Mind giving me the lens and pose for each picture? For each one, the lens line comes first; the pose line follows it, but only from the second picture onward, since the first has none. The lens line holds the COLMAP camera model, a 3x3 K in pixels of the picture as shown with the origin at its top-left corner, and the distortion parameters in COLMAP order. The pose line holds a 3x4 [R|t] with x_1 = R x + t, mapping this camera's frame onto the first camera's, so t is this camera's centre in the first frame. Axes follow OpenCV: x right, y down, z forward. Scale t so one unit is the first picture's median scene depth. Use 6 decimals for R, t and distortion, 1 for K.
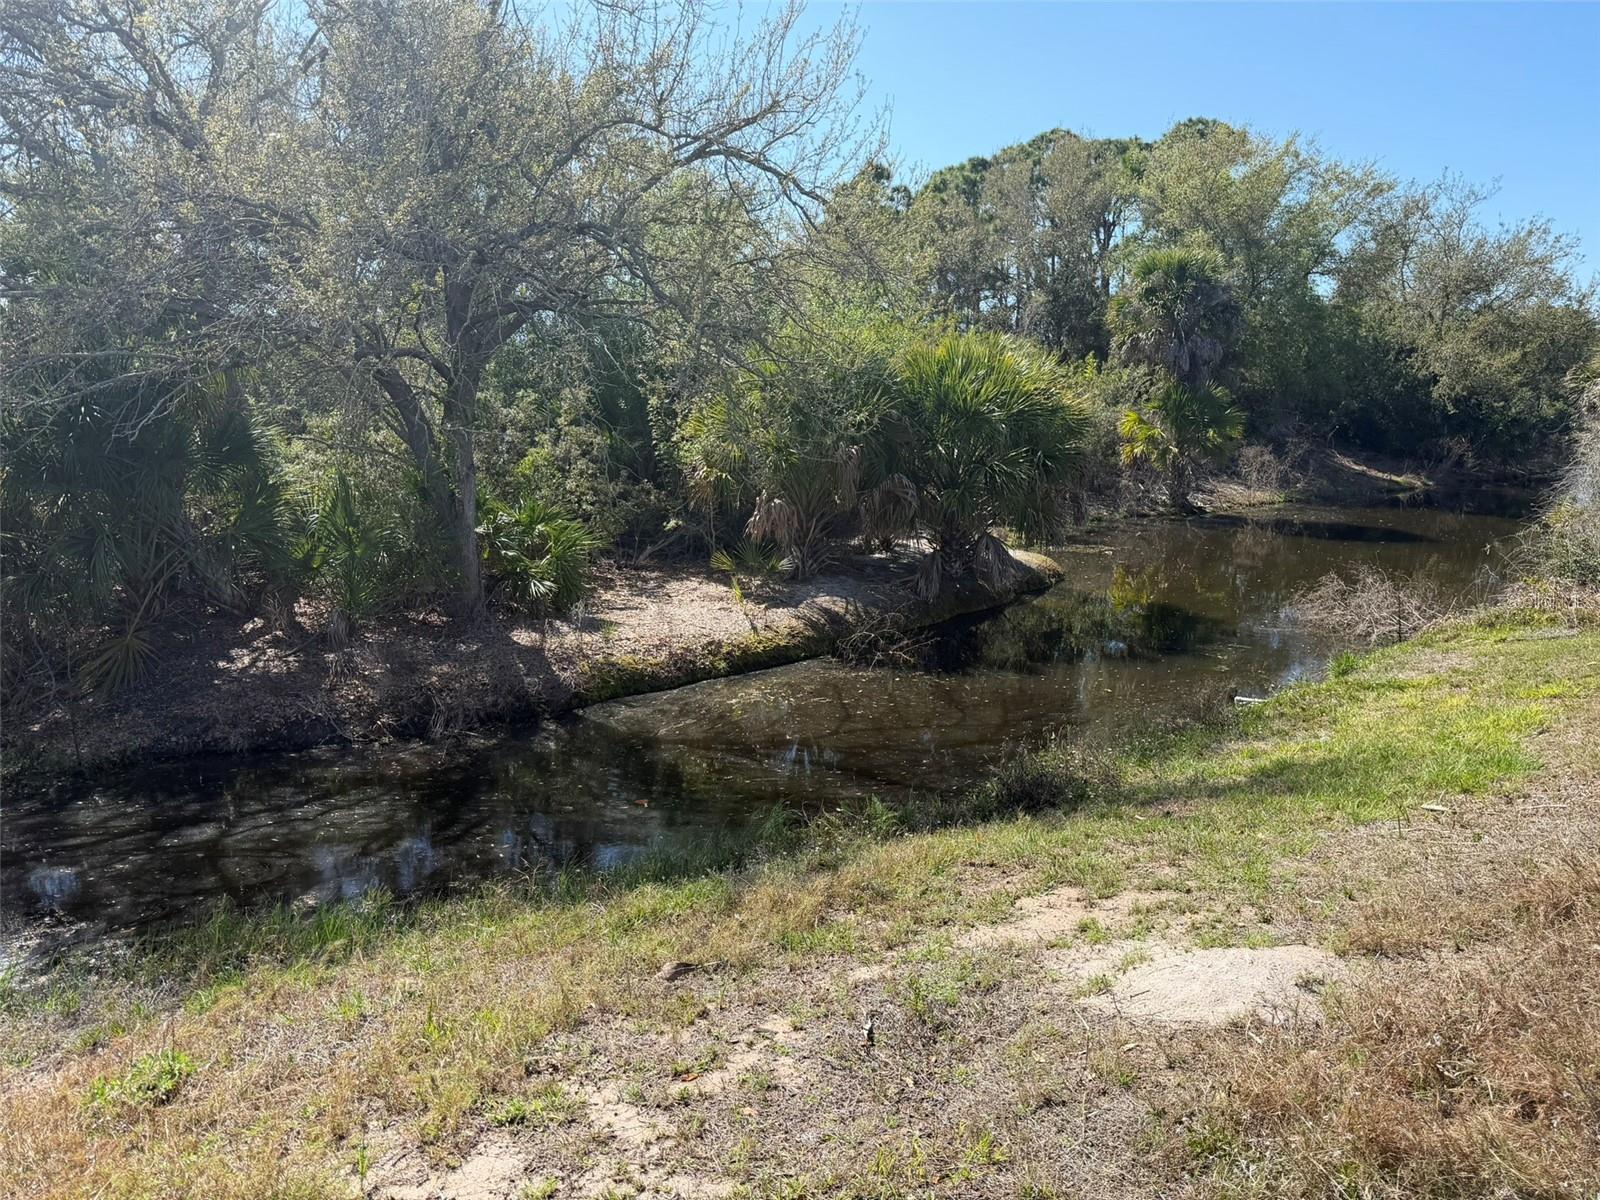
lens RADIAL K [[1120.9, 0, 808.7], [0, 1120.9, 596.4], [0, 0, 1]] dist [0.209161, -0.398916]
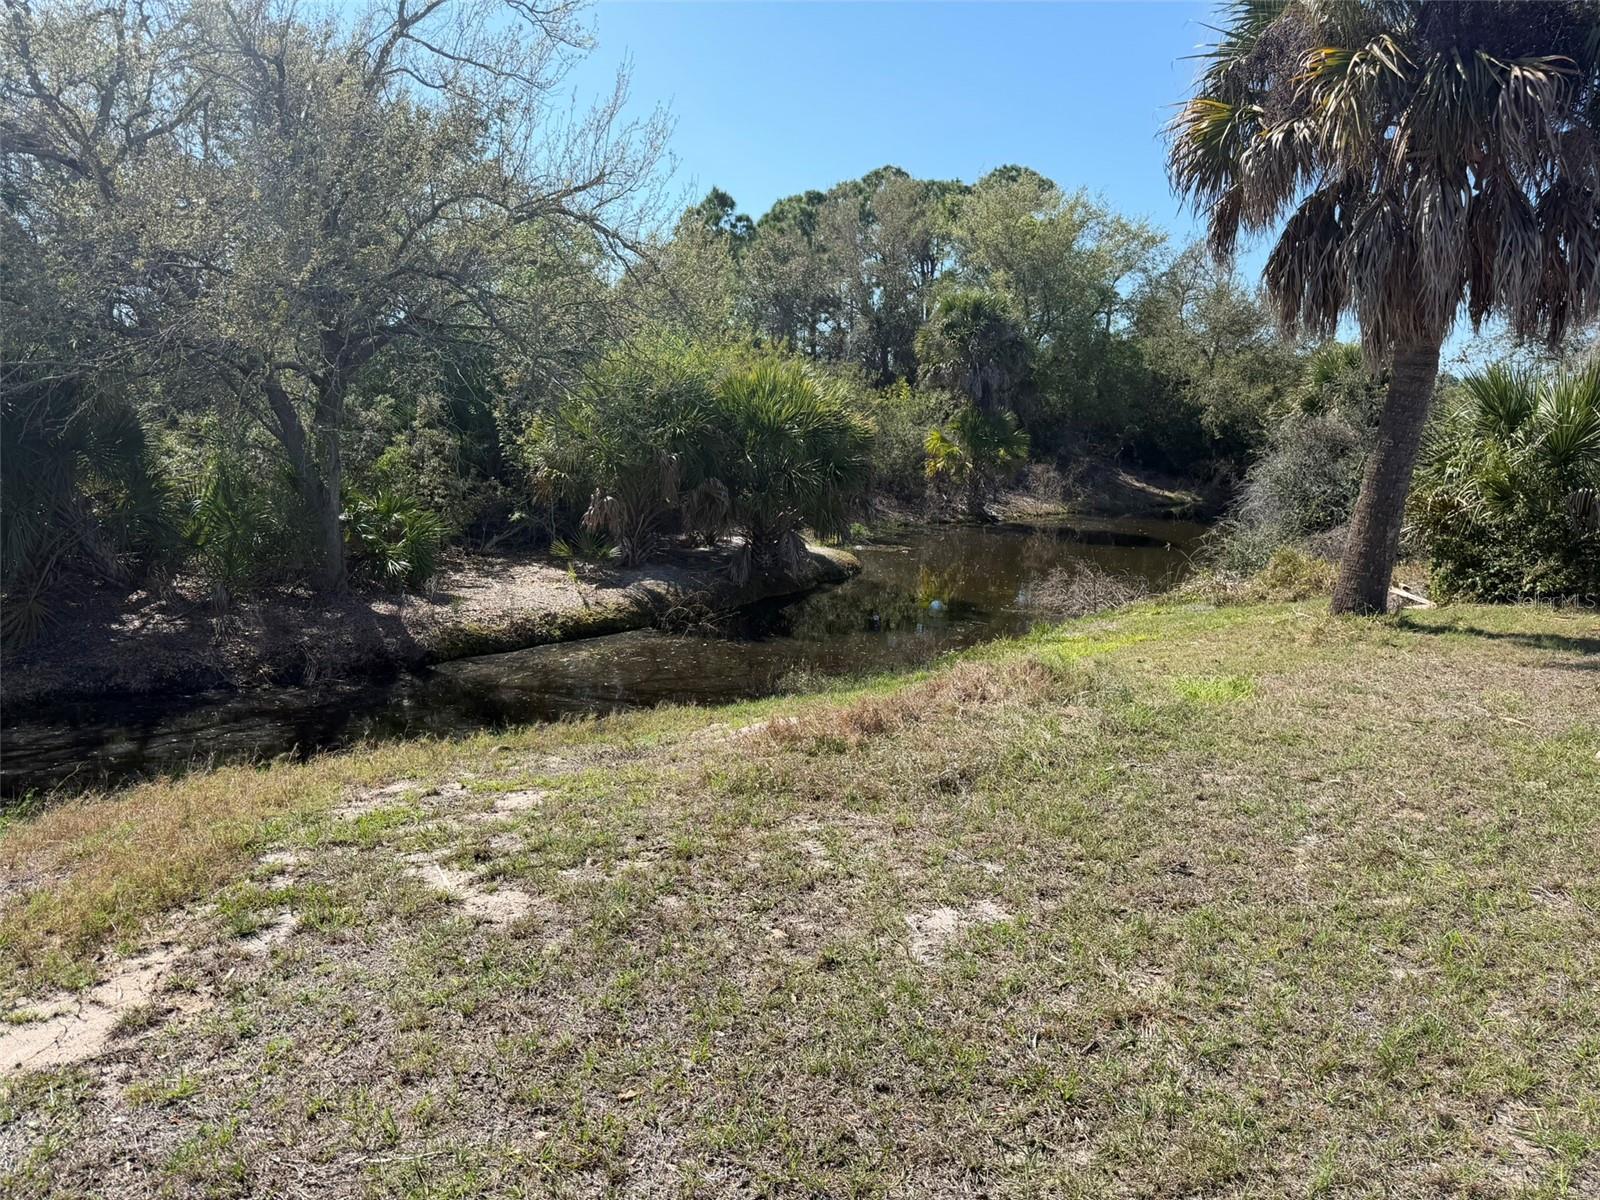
lens RADIAL K [[1120.9, 0, 808.7], [0, 1120.9, 596.4], [0, 0, 1]] dist [0.209161, -0.398916]
pose [[0.992224, 0.009771, 0.124084, 0.032386], [-0.008942, 0.999934, -0.007234, 0.023666], [-0.124147, 0.006068, 0.992245, -0.189459]]
